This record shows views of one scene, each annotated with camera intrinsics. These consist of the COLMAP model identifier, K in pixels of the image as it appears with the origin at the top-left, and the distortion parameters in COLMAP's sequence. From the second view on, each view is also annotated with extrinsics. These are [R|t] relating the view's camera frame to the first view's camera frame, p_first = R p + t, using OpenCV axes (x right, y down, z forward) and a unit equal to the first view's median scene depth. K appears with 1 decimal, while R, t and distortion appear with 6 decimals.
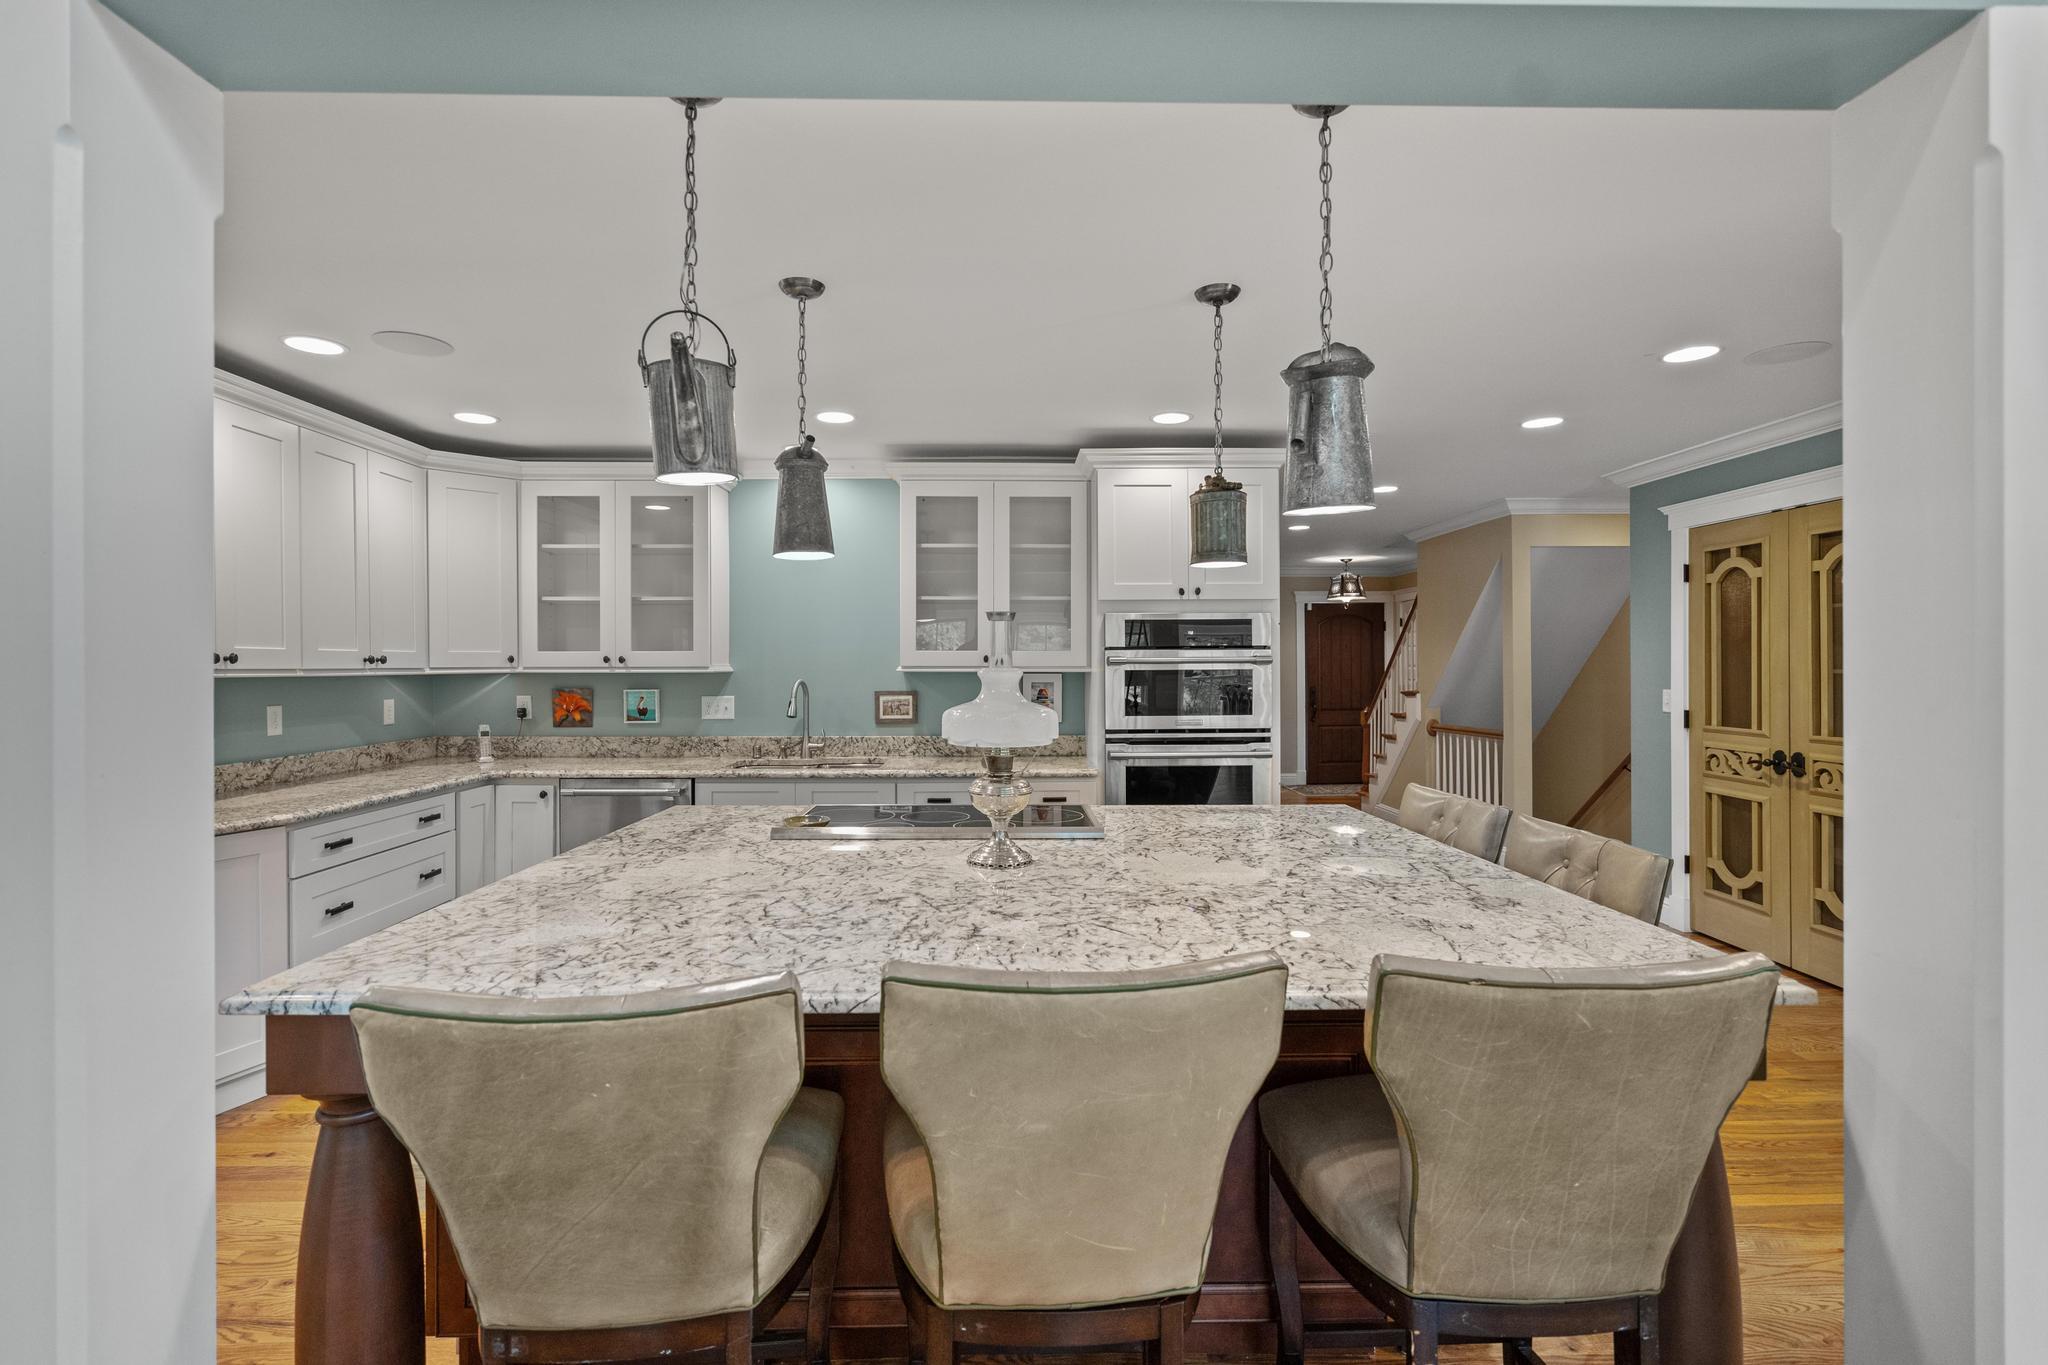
lens RADIAL K [[939.4, 0, 1026.0], [0, 939.4, 681.1], [0, 0, 1]] dist [0.000515, 0.000199]
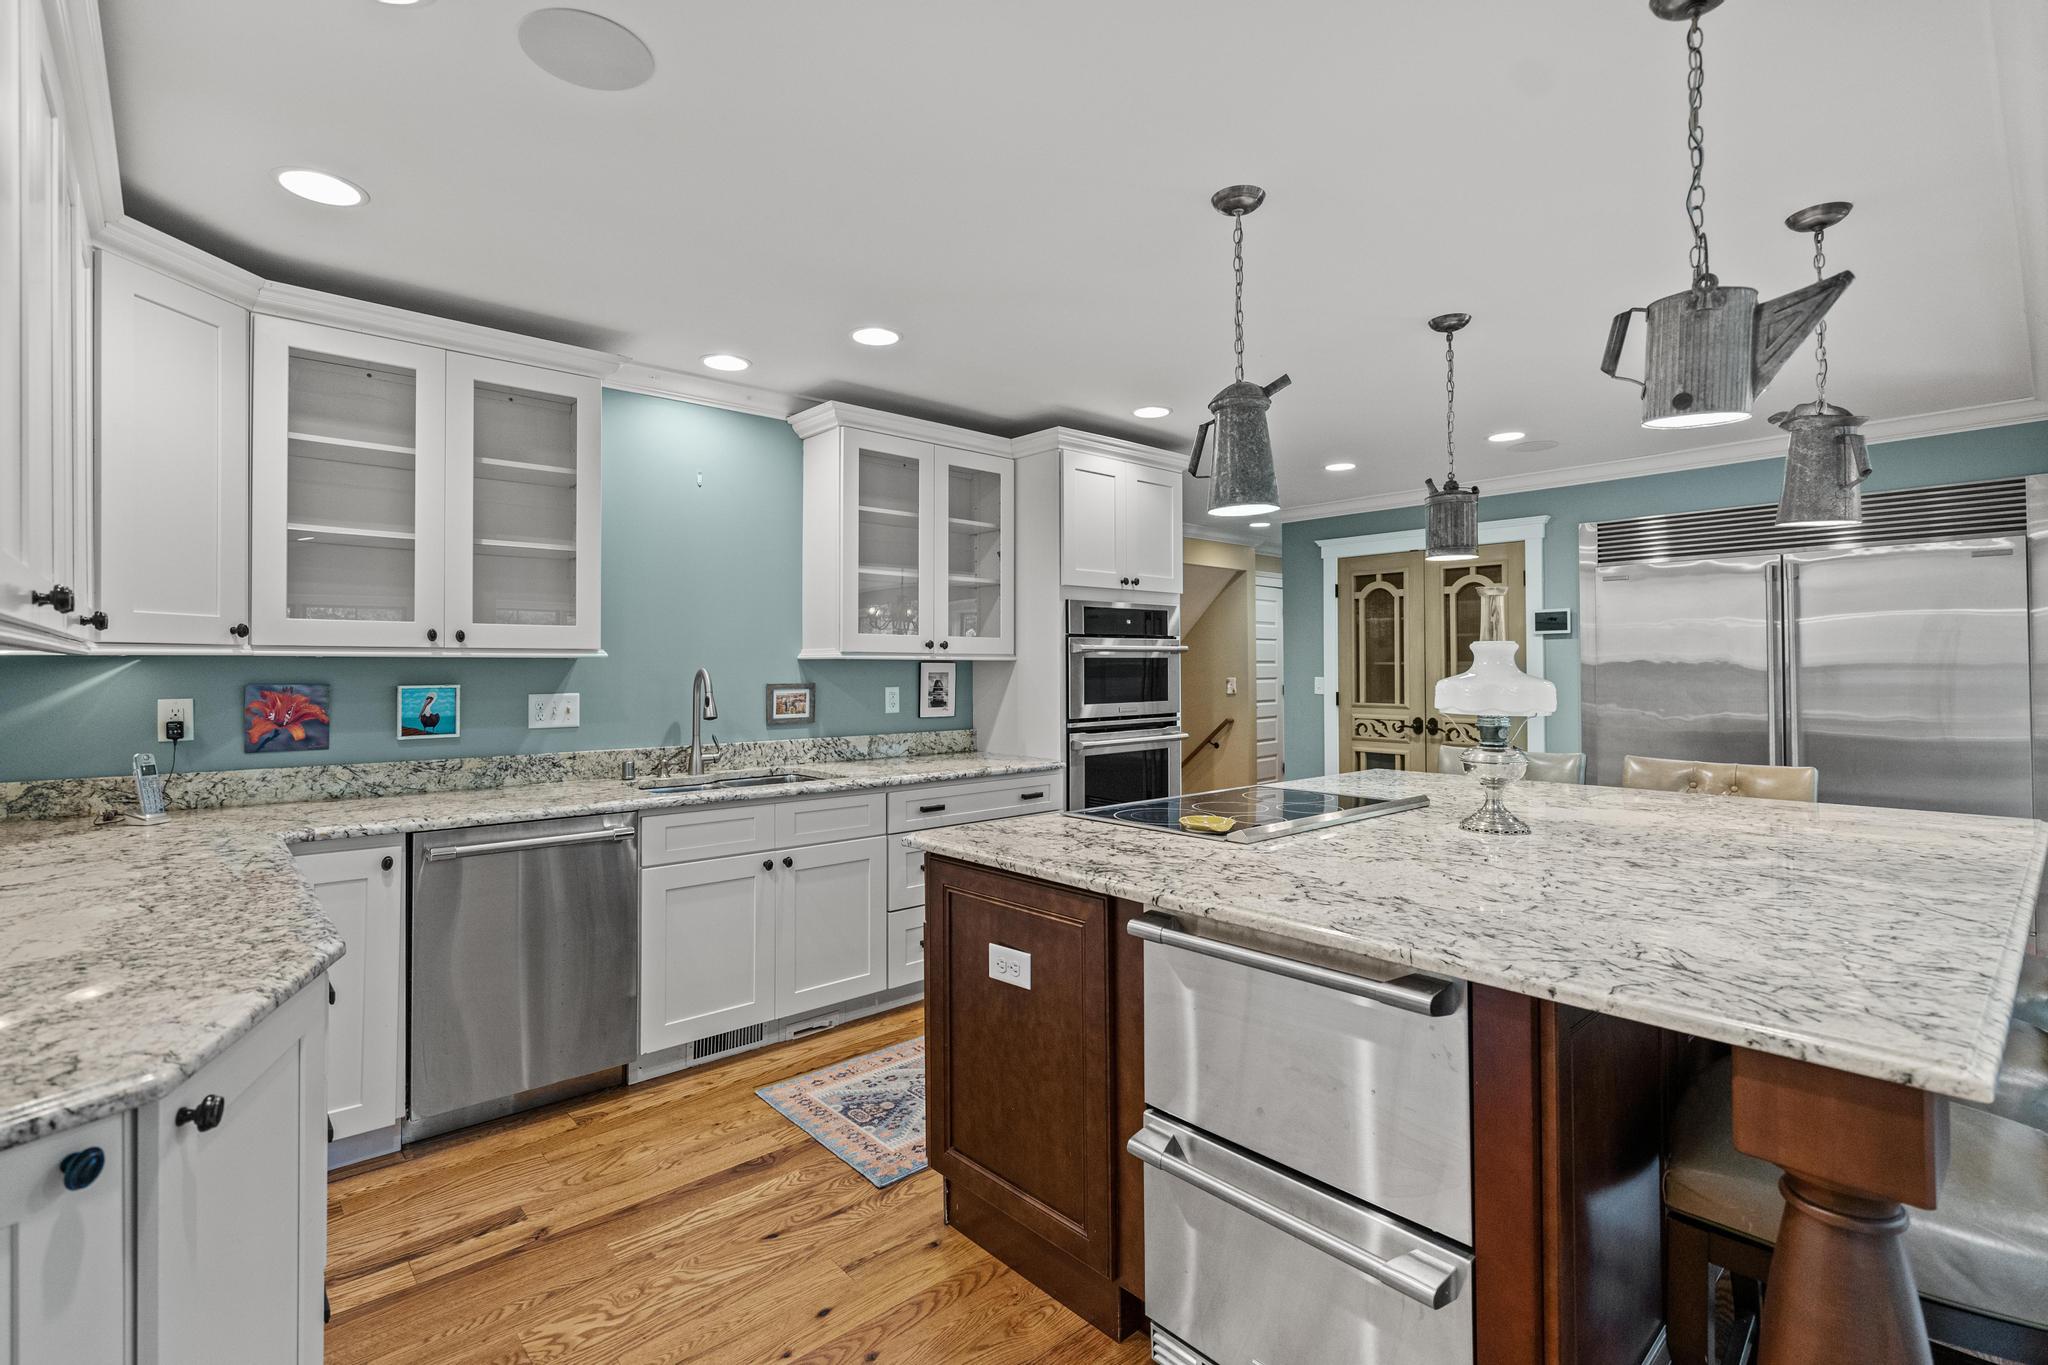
lens RADIAL K [[939.4, 0, 1021.5], [0, 939.4, 670.5], [0, 0, 1]] dist [0.000515, 0.000199]
pose [[0.760249, -0.000406, 0.649631, -0.547930], [0.011787, 0.999844, -0.013169, 0.012823], [-0.649524, 0.017669, 0.760135, 0.278908]]
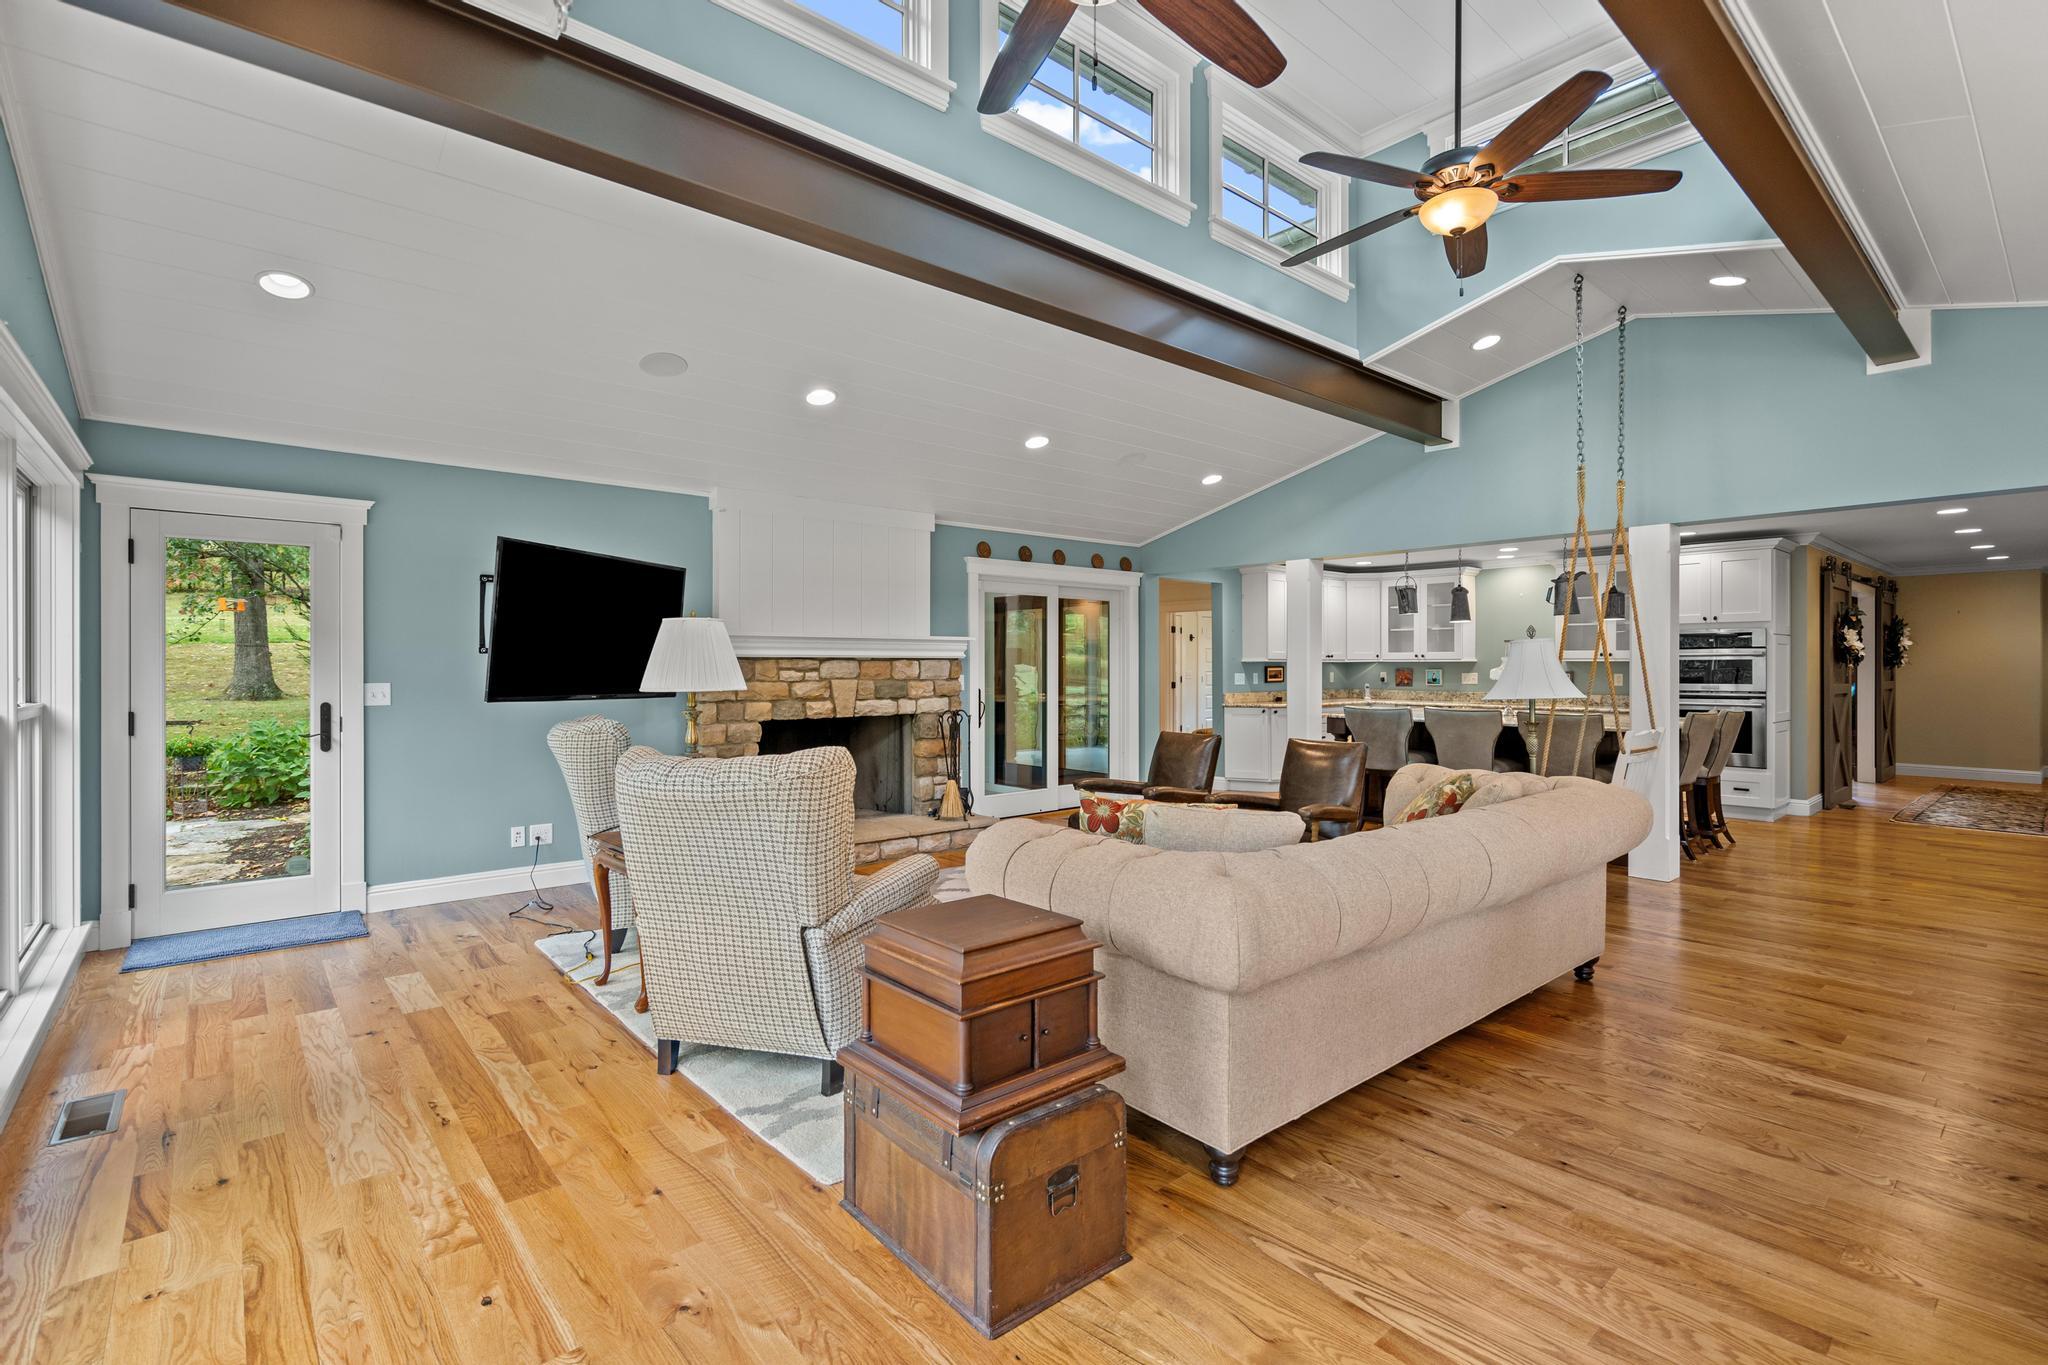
lens RADIAL K [[939.4, 0, 1026.1], [0, 939.4, 674.4], [0, 0, 1]] dist [0.000515, 0.000199]
pose [[0.639267, 0.008699, -0.768936, 0.696385], [-0.007091, 0.999960, 0.005418, 0.015683], [0.768952, 0.001989, 0.639303, -1.177283]]
